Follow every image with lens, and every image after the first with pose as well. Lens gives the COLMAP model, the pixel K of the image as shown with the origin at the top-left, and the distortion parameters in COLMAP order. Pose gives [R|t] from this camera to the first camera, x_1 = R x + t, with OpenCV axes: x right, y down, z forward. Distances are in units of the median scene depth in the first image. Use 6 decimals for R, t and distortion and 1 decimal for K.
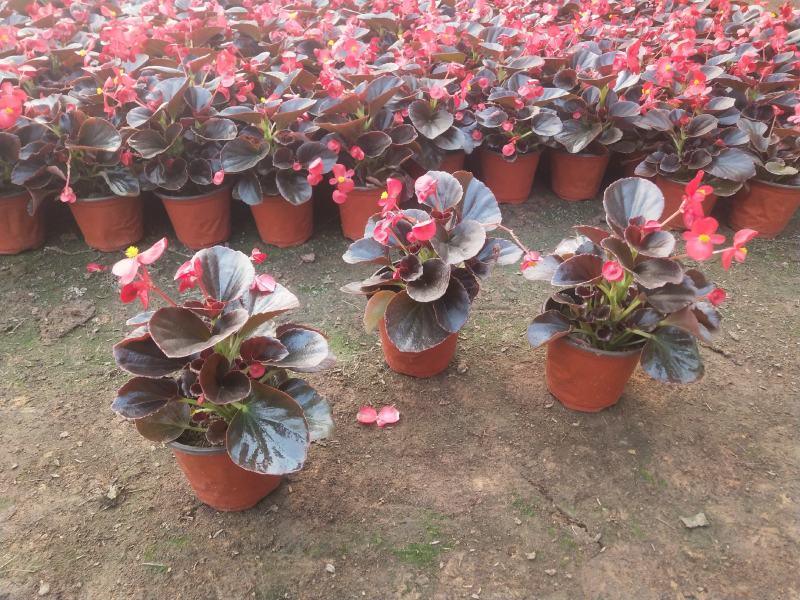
lens RADIAL K [[641.0, 0, 399.8], [0, 641.0, 300.2], [0, 0, 1]] dist [0.010244, 0.006153]
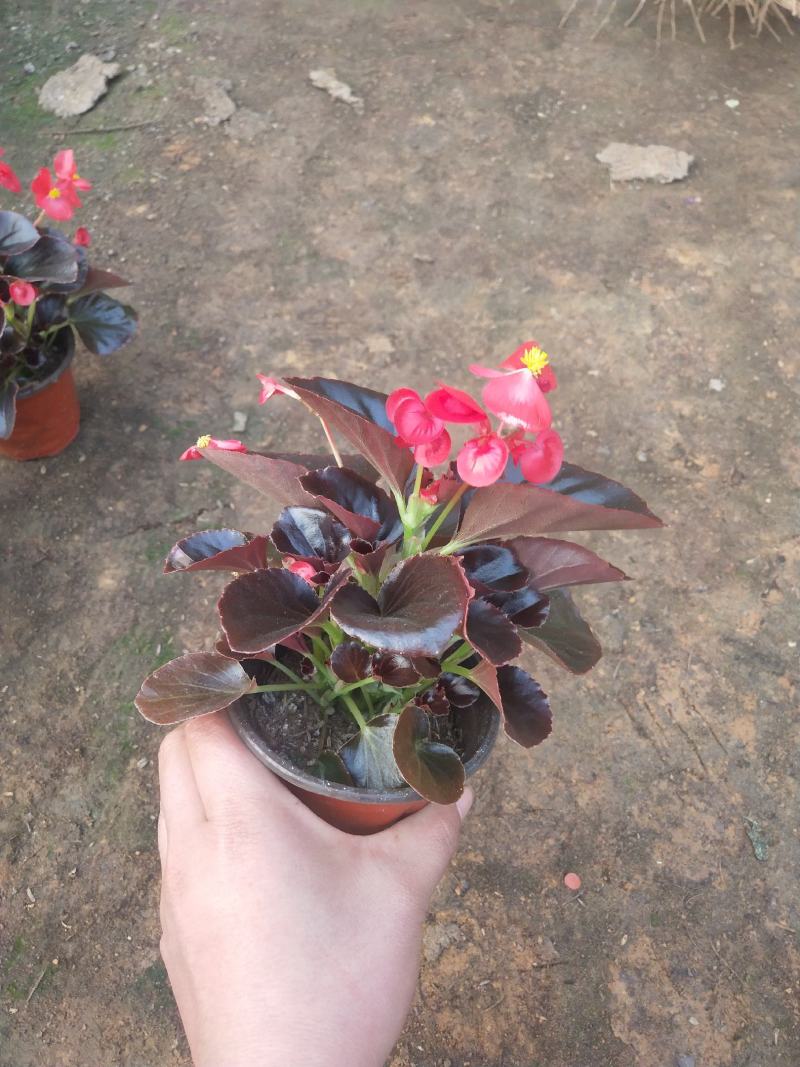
lens RADIAL K [[854.9, 0, 400.0], [0, 854.9, 533.2], [0, 0, 1]] dist [0.010244, 0.006153]
pose [[0.267865, -0.812459, 0.517841, -0.315590], [0.524138, 0.573872, 0.629245, -0.272455], [-0.808410, 0.102867, 0.579561, 0.006785]]
